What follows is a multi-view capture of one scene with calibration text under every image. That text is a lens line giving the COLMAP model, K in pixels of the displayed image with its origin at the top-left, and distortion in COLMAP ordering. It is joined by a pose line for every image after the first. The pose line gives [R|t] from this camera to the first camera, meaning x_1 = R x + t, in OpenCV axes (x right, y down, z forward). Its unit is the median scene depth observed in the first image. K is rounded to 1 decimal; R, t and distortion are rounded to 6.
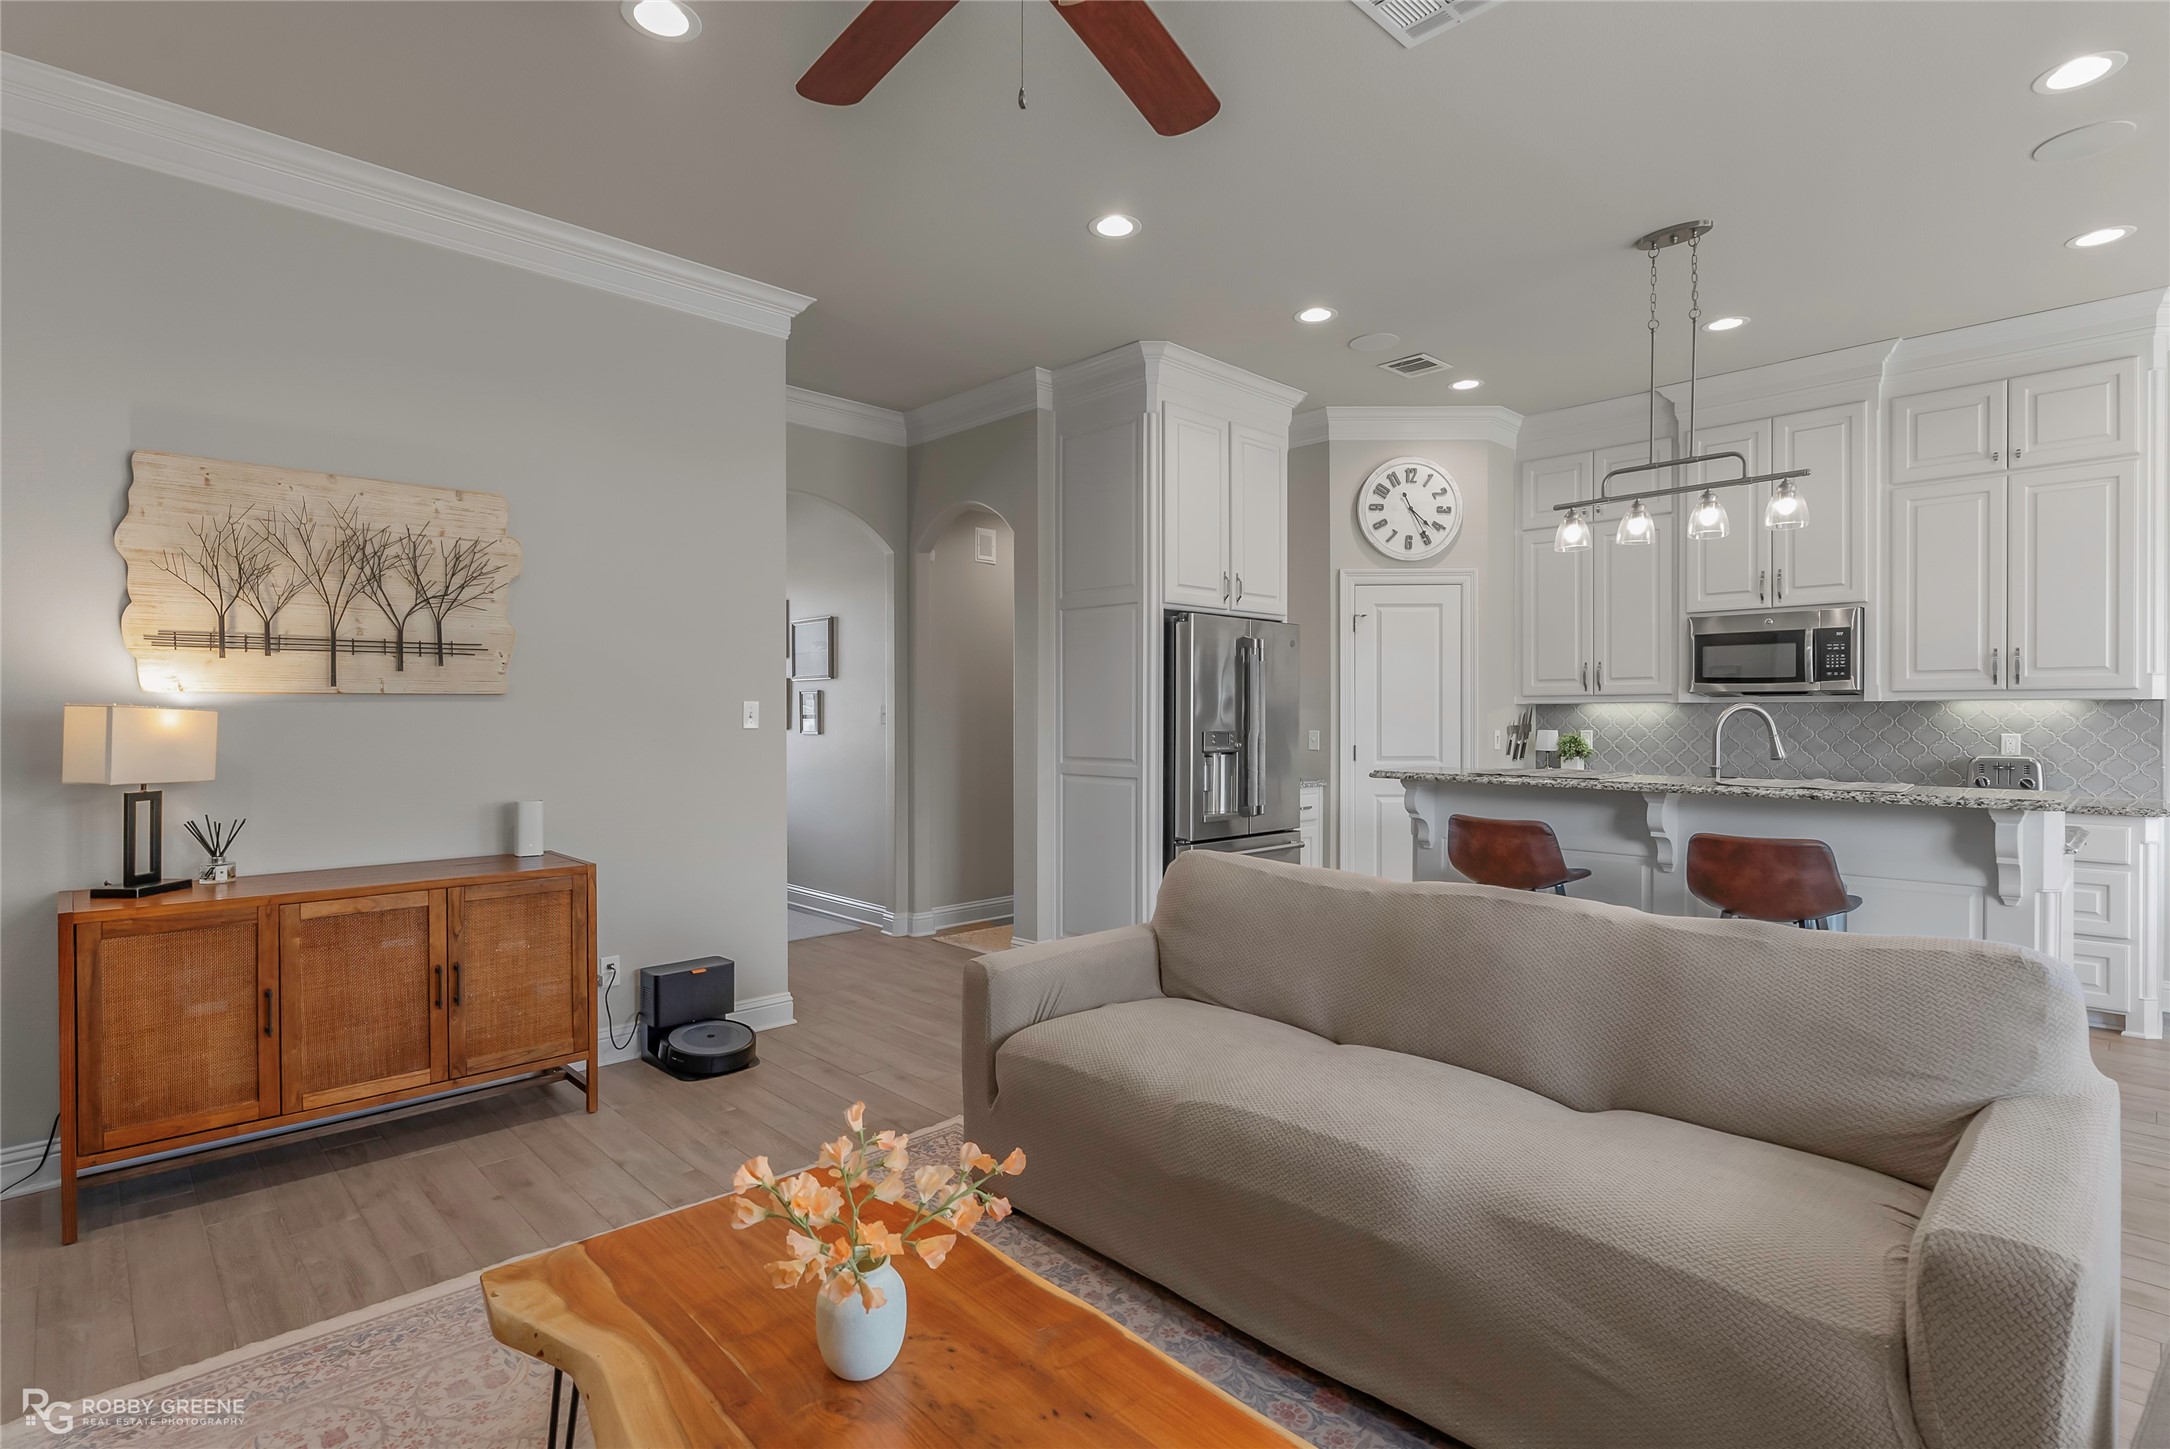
lens RADIAL K [[1055.1, 0, 1090.1], [0, 1055.1, 720.9], [0, 0, 1]] dist [-0.004315, 0.001344]
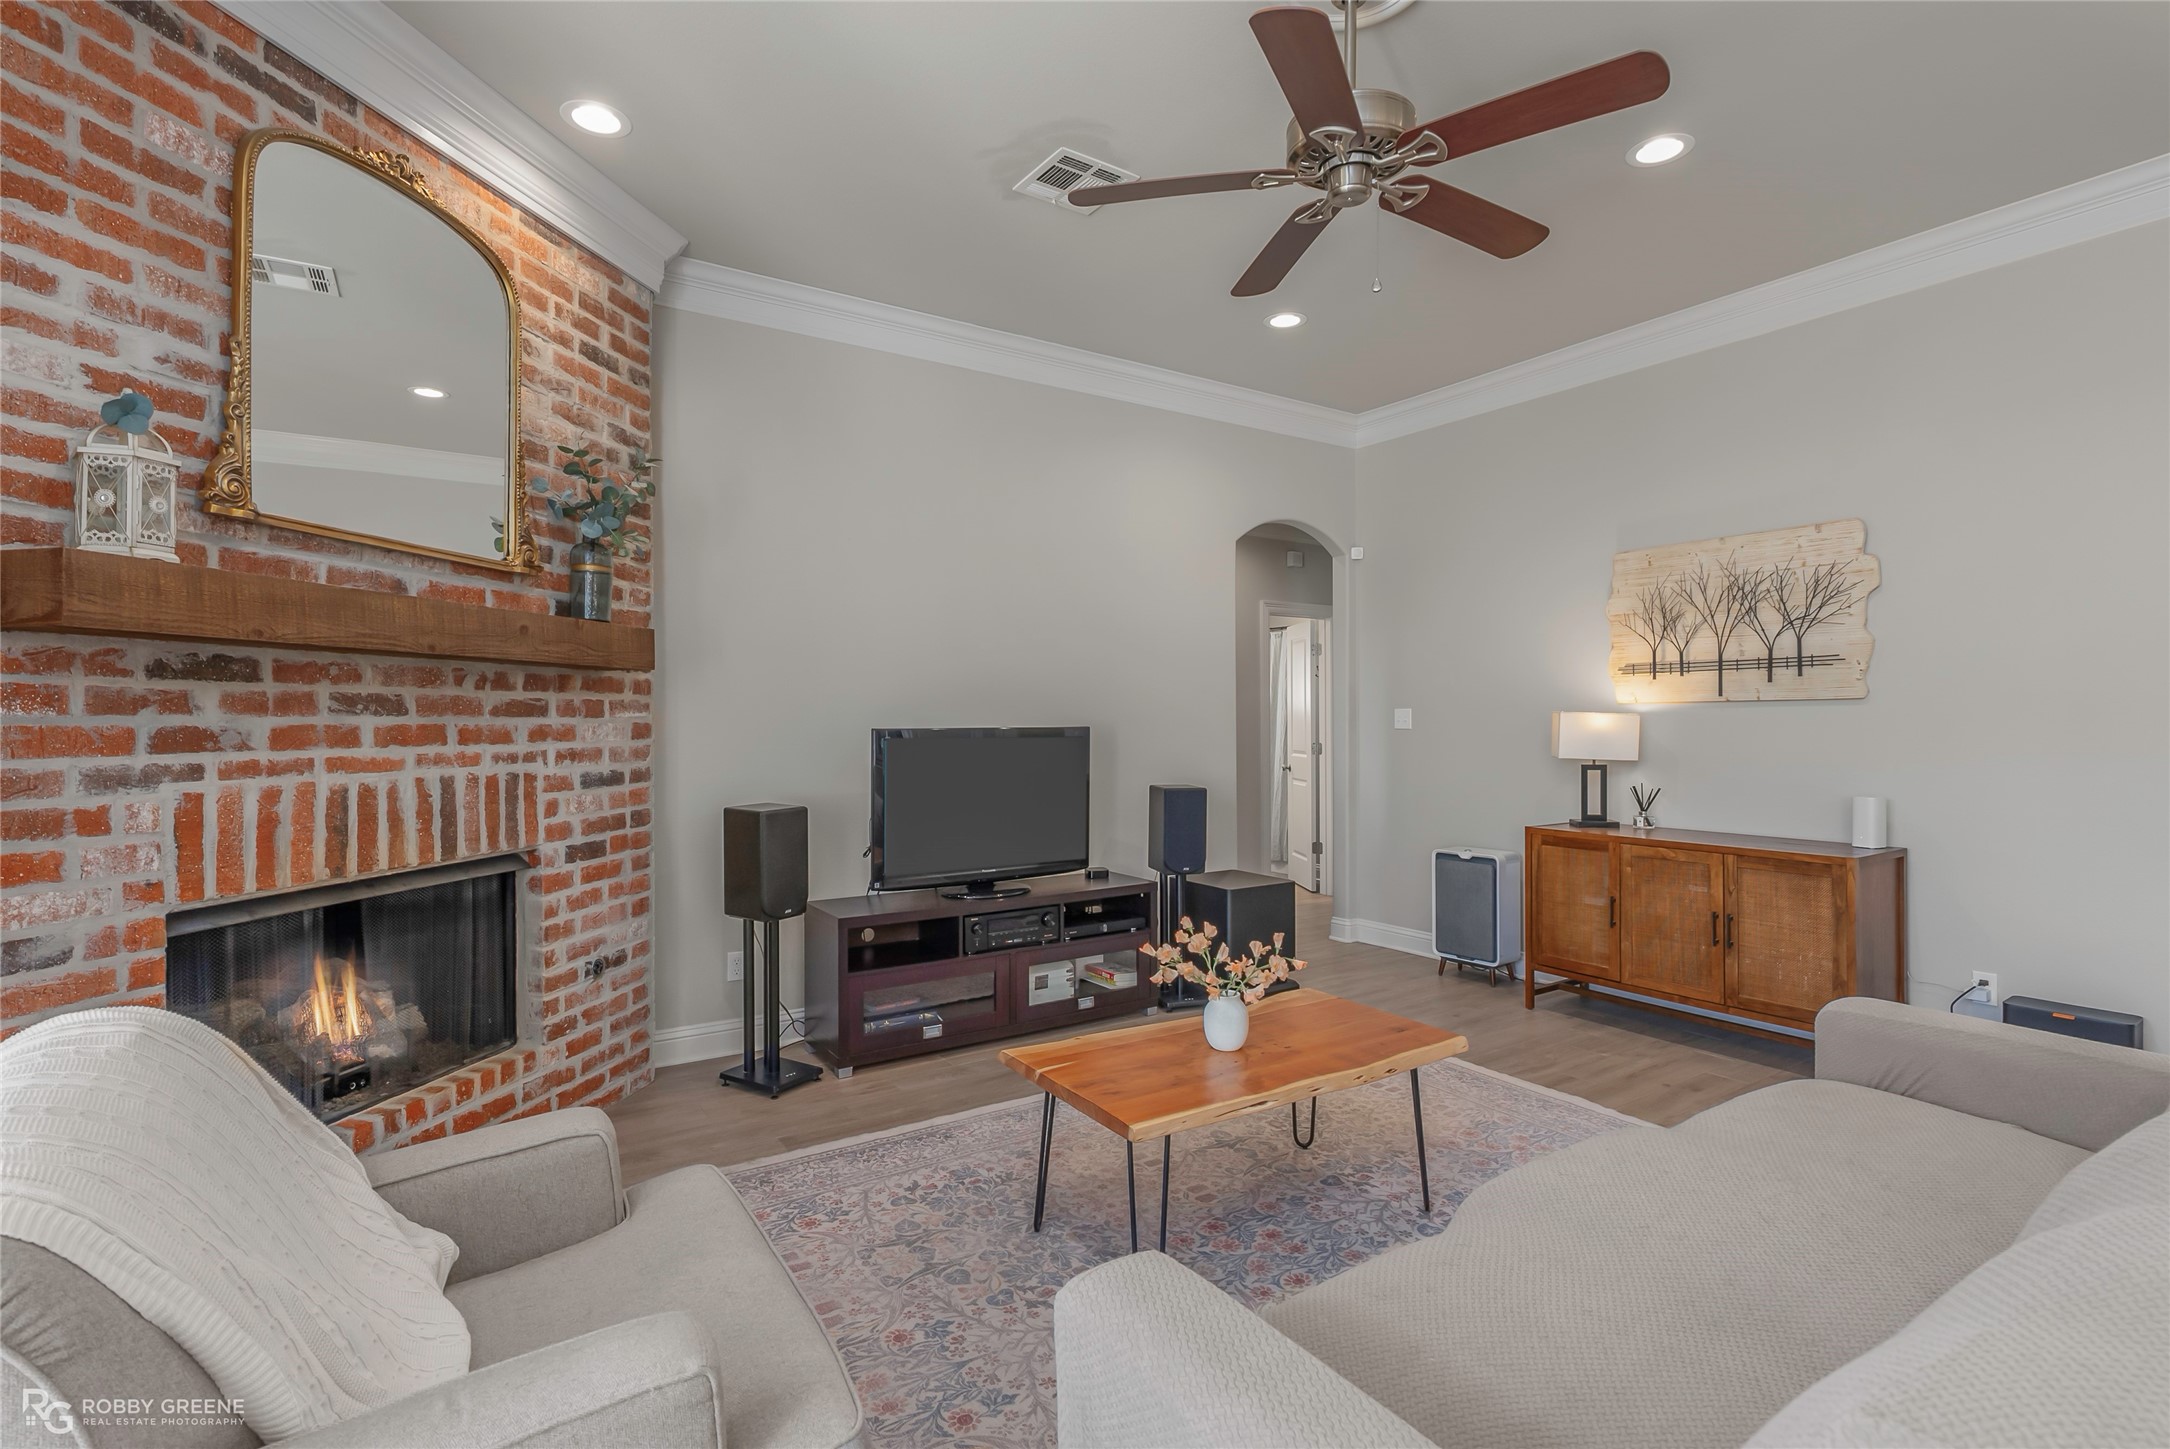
lens RADIAL K [[1022.2, 0, 1090.4], [0, 1022.2, 721.5], [0, 0, 1]] dist [-0.002664, 0.000825]
pose [[-0.181538, 0.004253, -0.983375, 0.457059], [-0.003046, 0.999983, 0.004887, -0.002879], [0.983379, 0.003883, -0.181522, 0.291413]]
